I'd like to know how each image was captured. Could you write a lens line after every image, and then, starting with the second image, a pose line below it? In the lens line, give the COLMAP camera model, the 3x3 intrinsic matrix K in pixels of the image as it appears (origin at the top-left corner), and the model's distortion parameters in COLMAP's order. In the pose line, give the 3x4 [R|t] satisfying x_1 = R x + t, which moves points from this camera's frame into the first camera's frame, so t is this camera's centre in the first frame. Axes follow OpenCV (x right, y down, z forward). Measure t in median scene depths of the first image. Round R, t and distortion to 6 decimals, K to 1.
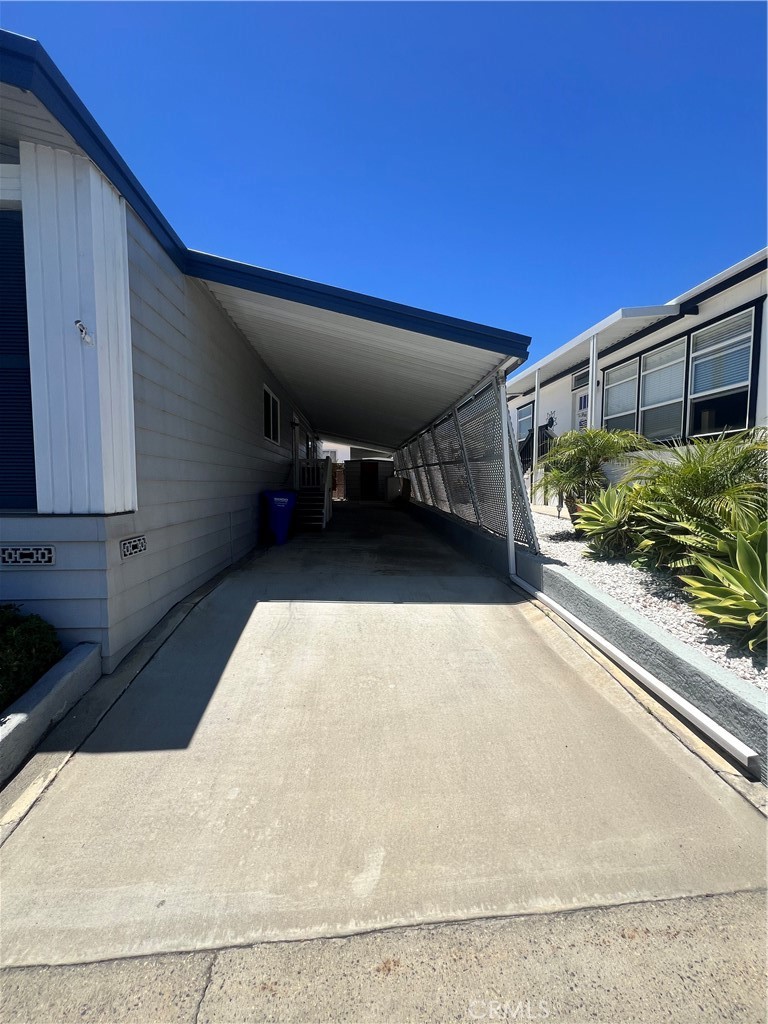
lens RADIAL K [[416.3, 0, 386.4], [0, 416.3, 508.3], [0, 0, 1]] dist [0.000335, 0.000088]
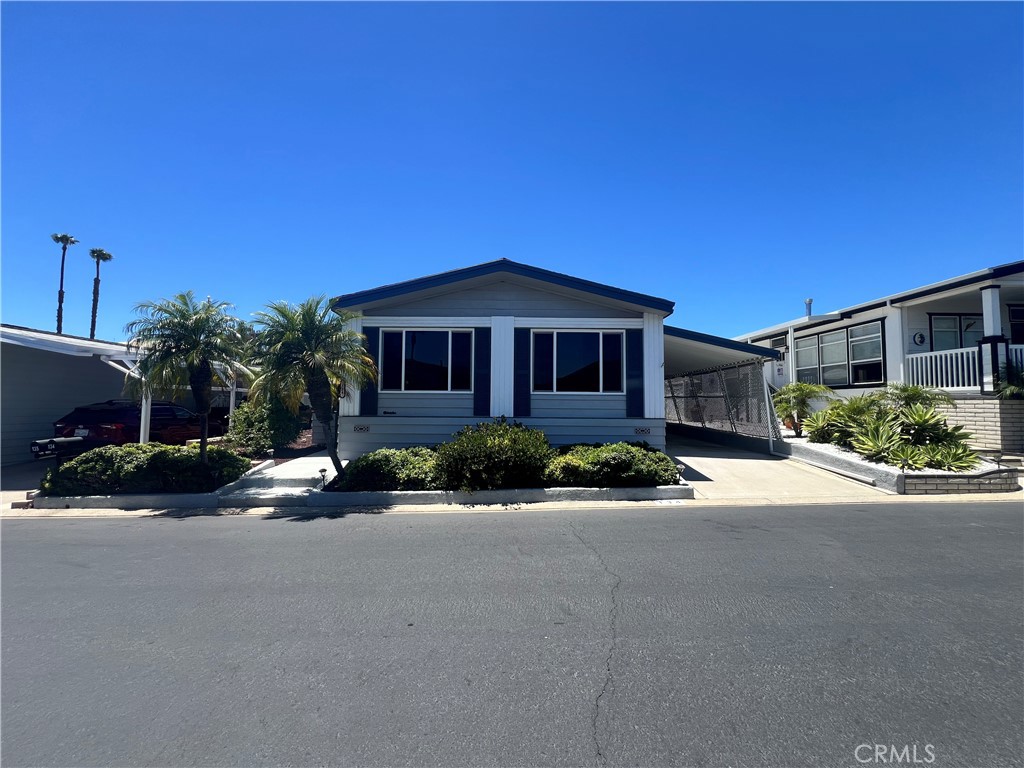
lens RADIAL K [[416.3, 0, 515.7], [0, 416.3, 381.4], [0, 0, 1]] dist [0.000335, 0.000088]
pose [[0.997867, 0.000996, -0.065278, -1.017133], [-0.009035, 0.992368, -0.122981, 0.085650], [0.064657, 0.123308, 0.990260, -1.469889]]
